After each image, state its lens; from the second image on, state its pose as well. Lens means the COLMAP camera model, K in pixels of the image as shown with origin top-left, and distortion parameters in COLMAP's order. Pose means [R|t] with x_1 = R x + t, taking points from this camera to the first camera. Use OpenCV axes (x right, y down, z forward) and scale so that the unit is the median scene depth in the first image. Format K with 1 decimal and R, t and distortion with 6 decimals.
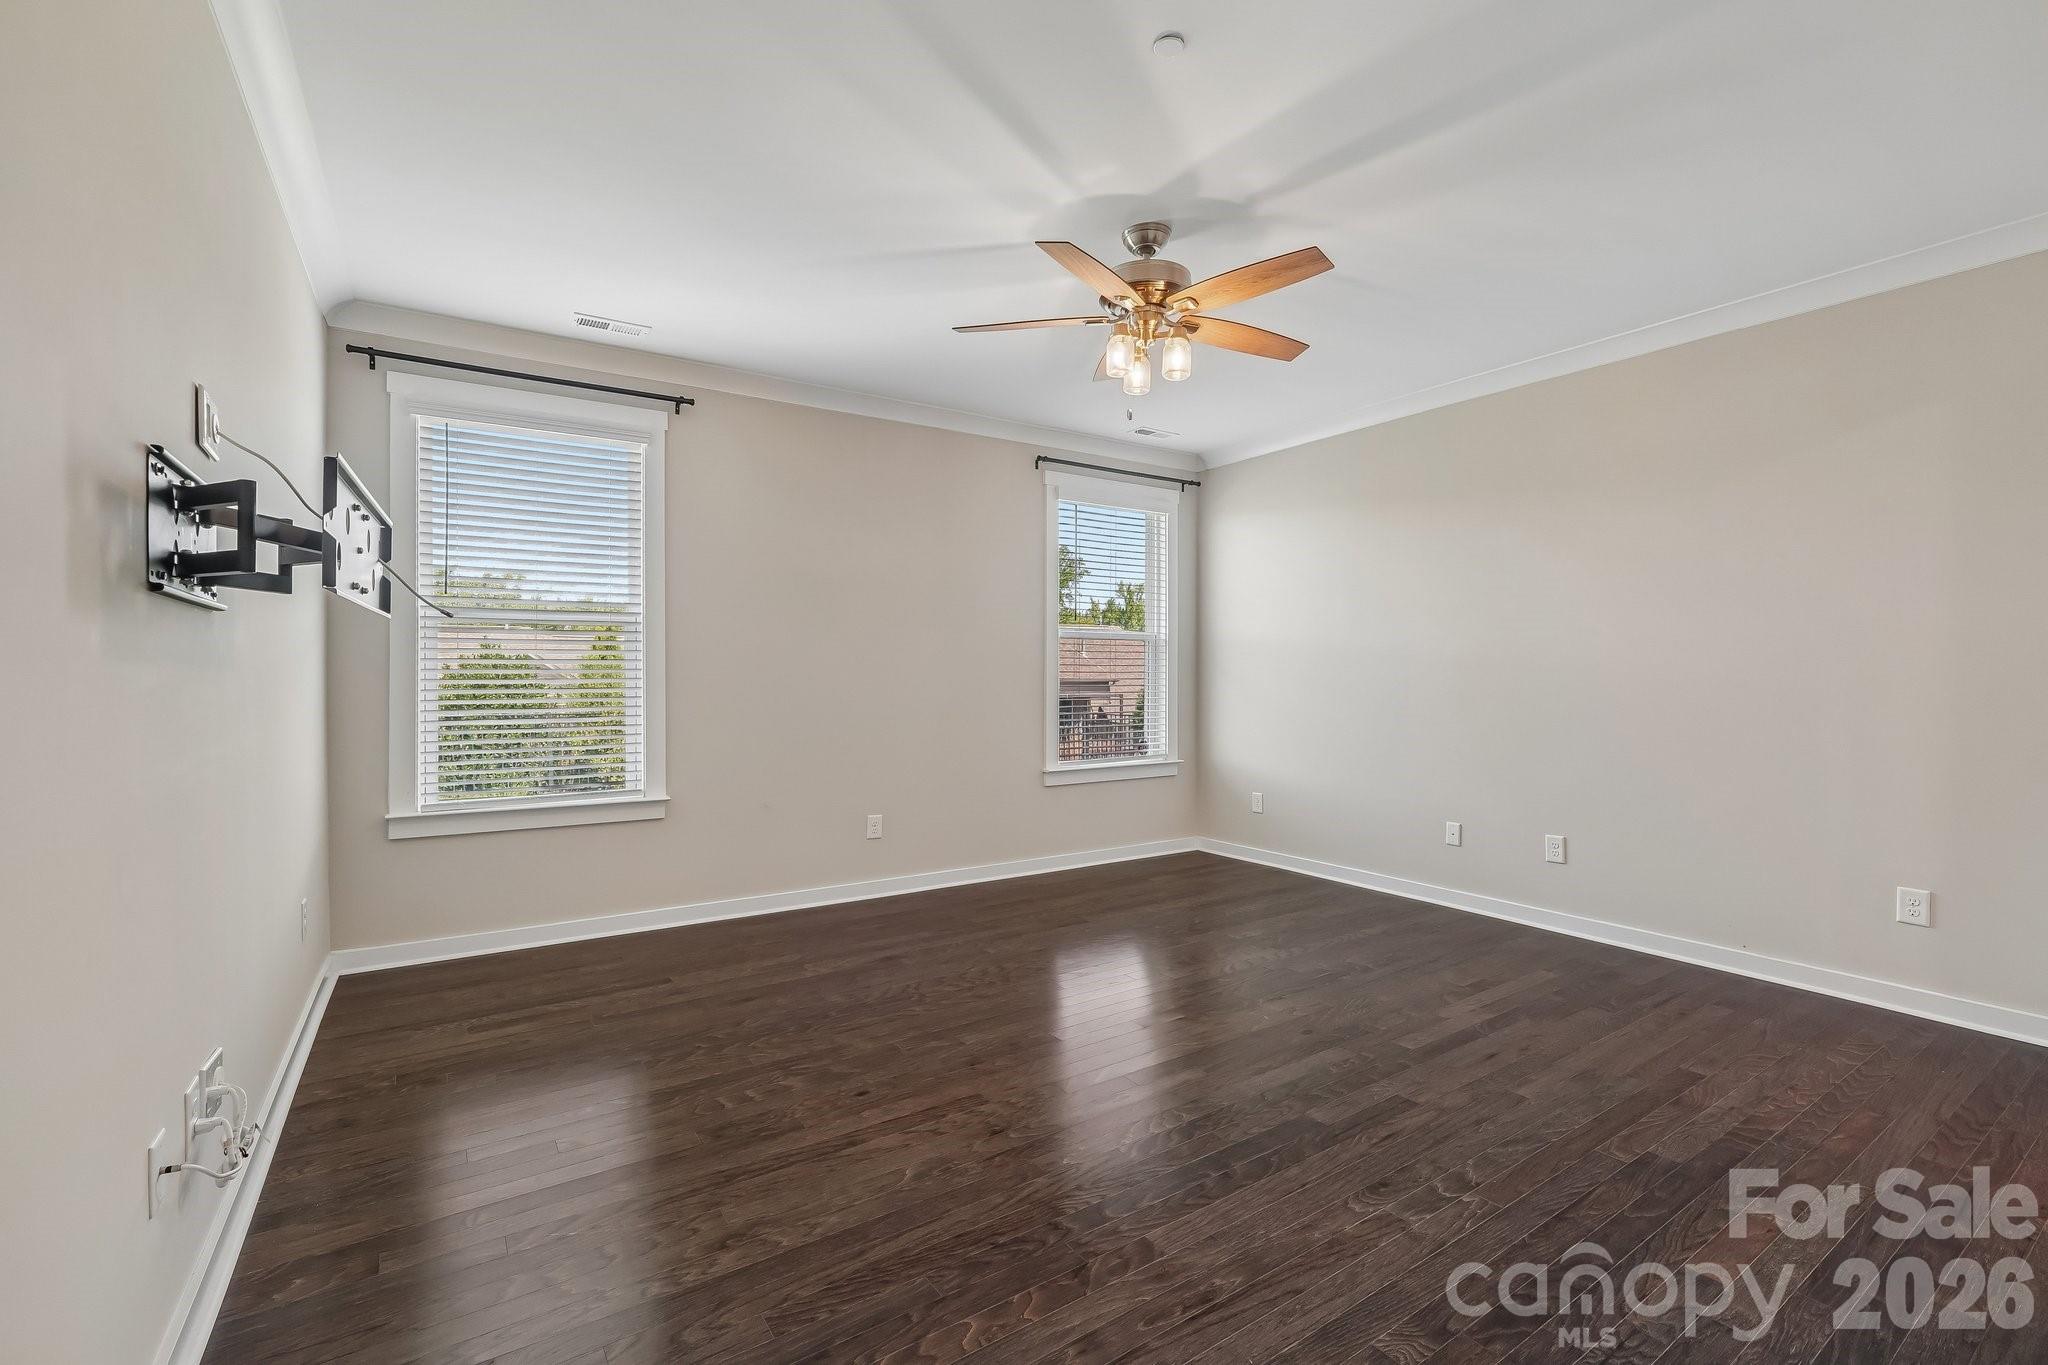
lens RADIAL K [[862.1, 0, 1018.0], [0, 862.1, 669.6], [0, 0, 1]] dist [-0.015992, 0.006242]
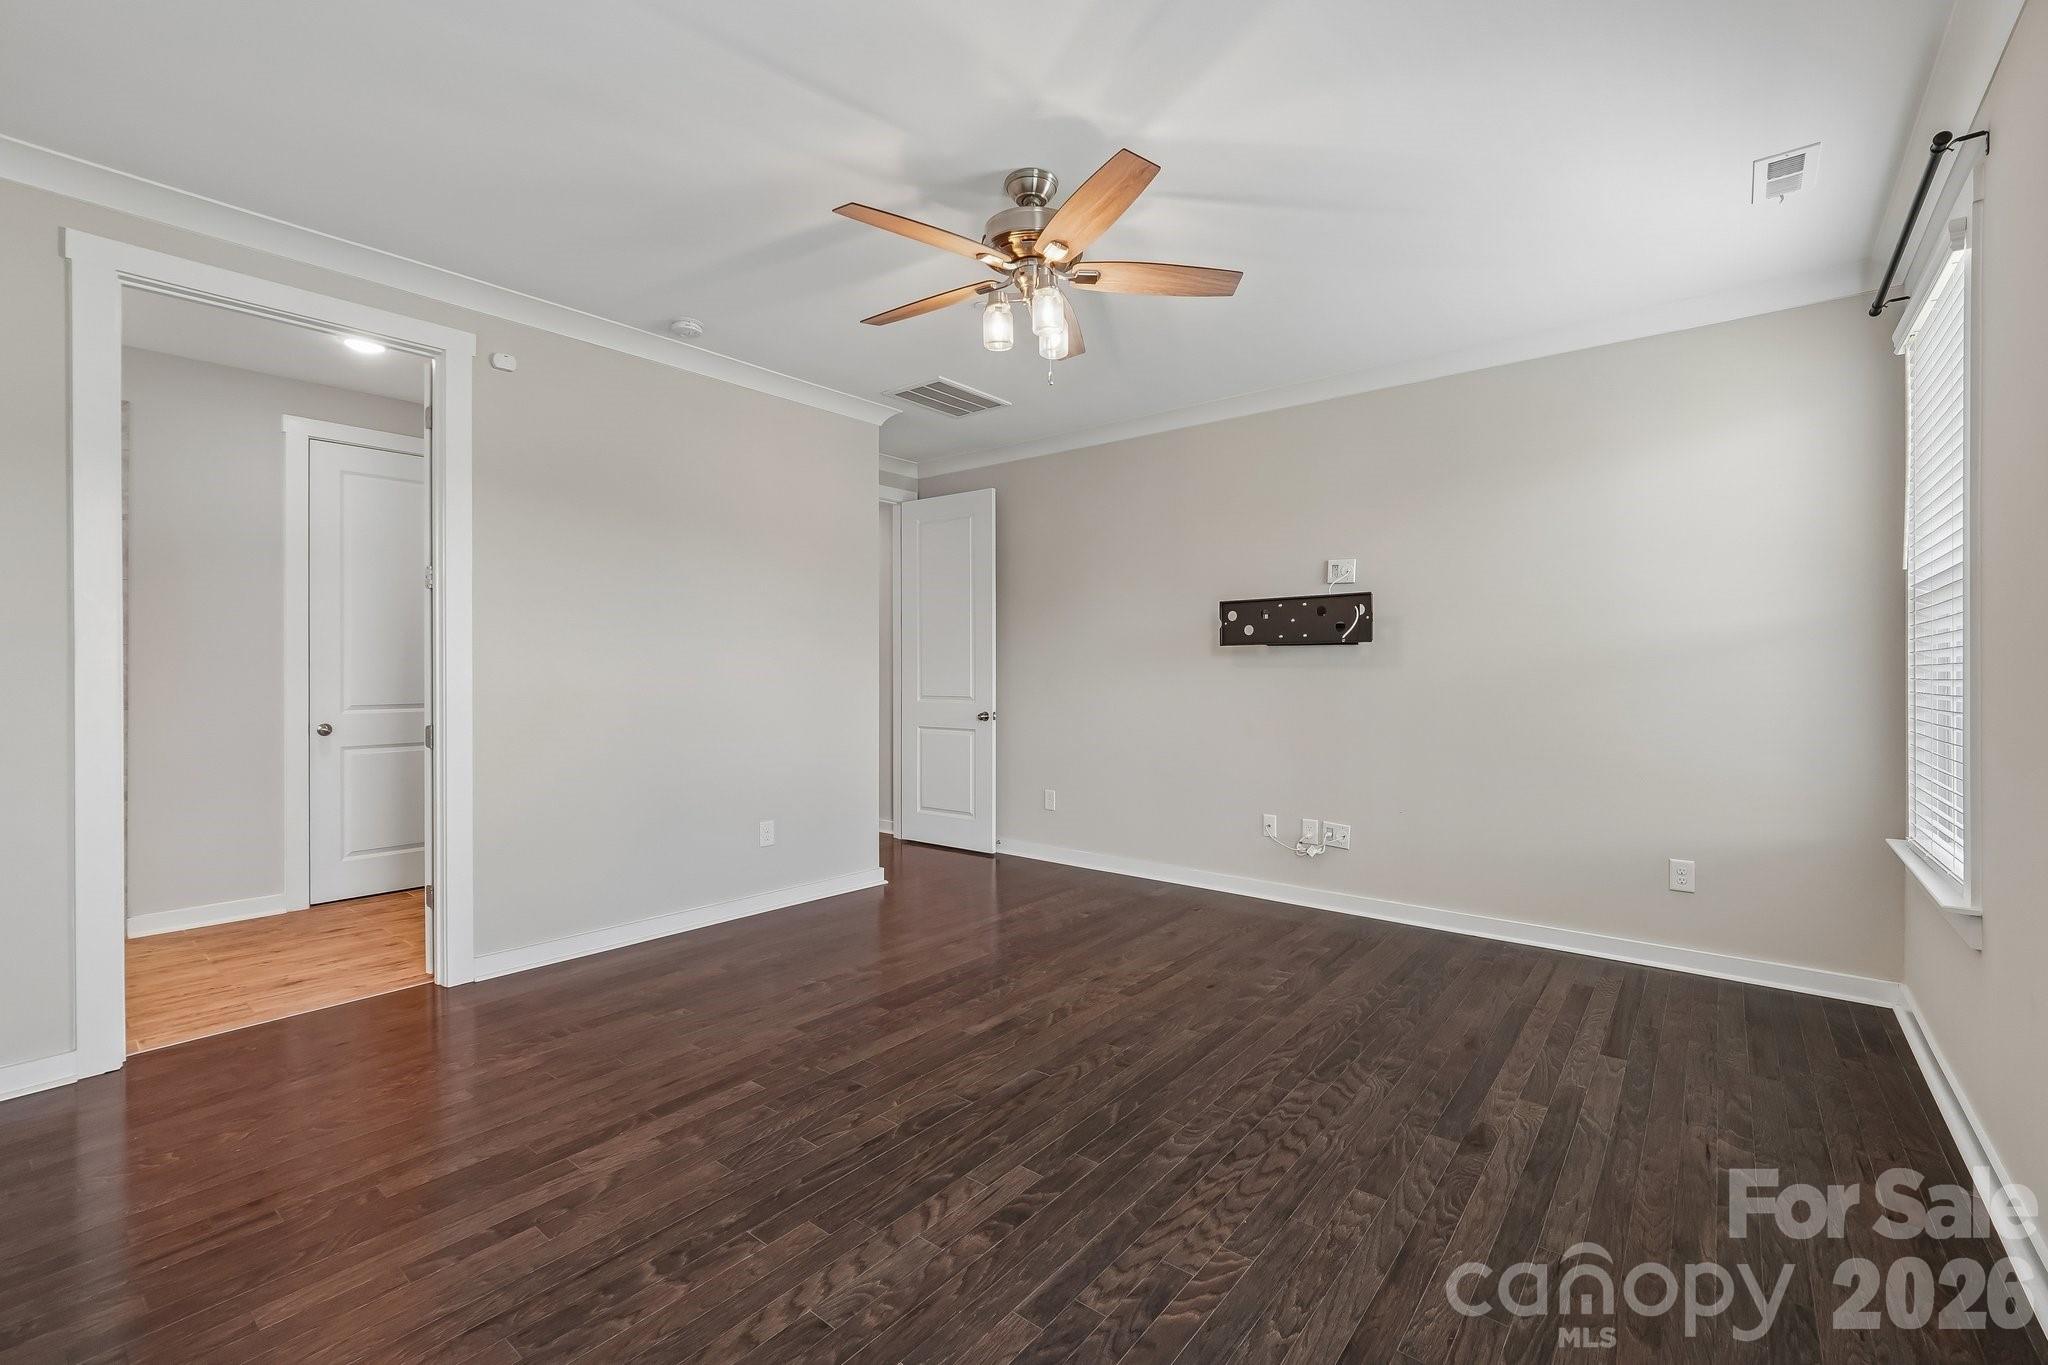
lens RADIAL K [[862.1, 0, 1024.6], [0, 862.1, 678.7], [0, 0, 1]] dist [-0.015992, 0.006242]
pose [[-0.953529, 0.001838, -0.301294, 0.425794], [-0.000612, 0.999968, 0.008038, -0.003097], [0.301299, 0.007849, -0.953497, 1.850619]]
